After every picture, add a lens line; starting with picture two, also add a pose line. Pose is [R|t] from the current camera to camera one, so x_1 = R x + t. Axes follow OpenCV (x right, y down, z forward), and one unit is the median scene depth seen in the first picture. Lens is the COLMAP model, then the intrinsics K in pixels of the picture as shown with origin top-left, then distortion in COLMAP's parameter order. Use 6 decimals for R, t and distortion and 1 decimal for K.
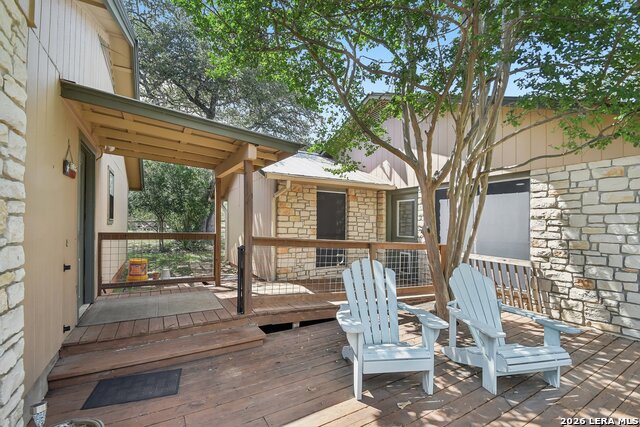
lens RADIAL K [[273.8, 0, 317.9], [0, 273.8, 222.4], [0, 0, 1]] dist [0.000414, -0.013941]
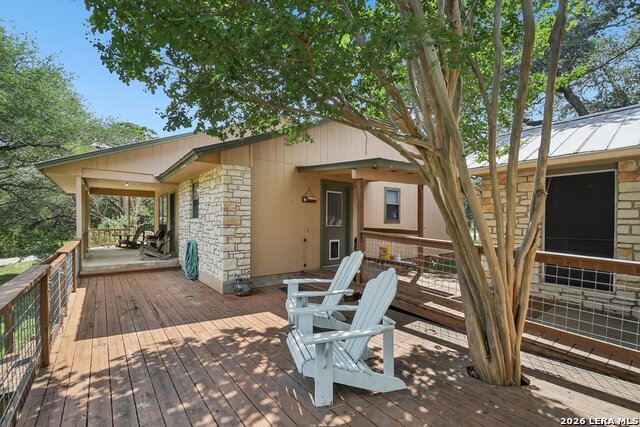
lens RADIAL K [[273.8, 0, 317.9], [0, 273.8, 222.4], [0, 0, 1]] dist [0.000414, -0.013941]
pose [[0.145351, -0.008370, -0.989345, 0.997872], [0.001472, 0.999965, -0.008244, 0.016658], [0.989379, -0.000258, 0.145359, 0.495480]]
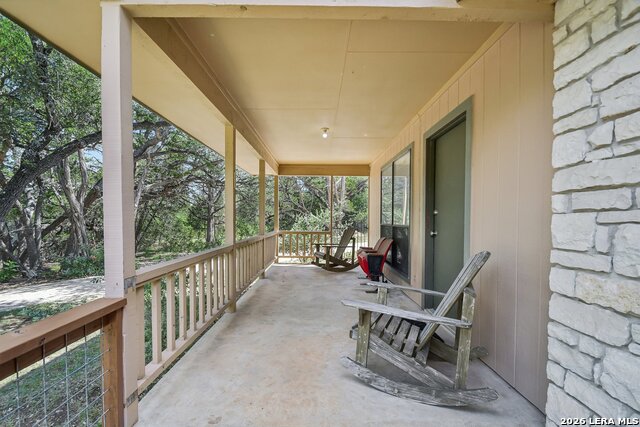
lens RADIAL K [[273.8, 0, 317.9], [0, 273.8, 222.4], [0, 0, 1]] dist [0.000414, -0.013941]
pose [[-0.497082, 0.001996, -0.867702, 0.354583], [0.003089, 0.999995, 0.000531, 0.009491], [0.867698, -0.002416, -0.497085, 0.187203]]
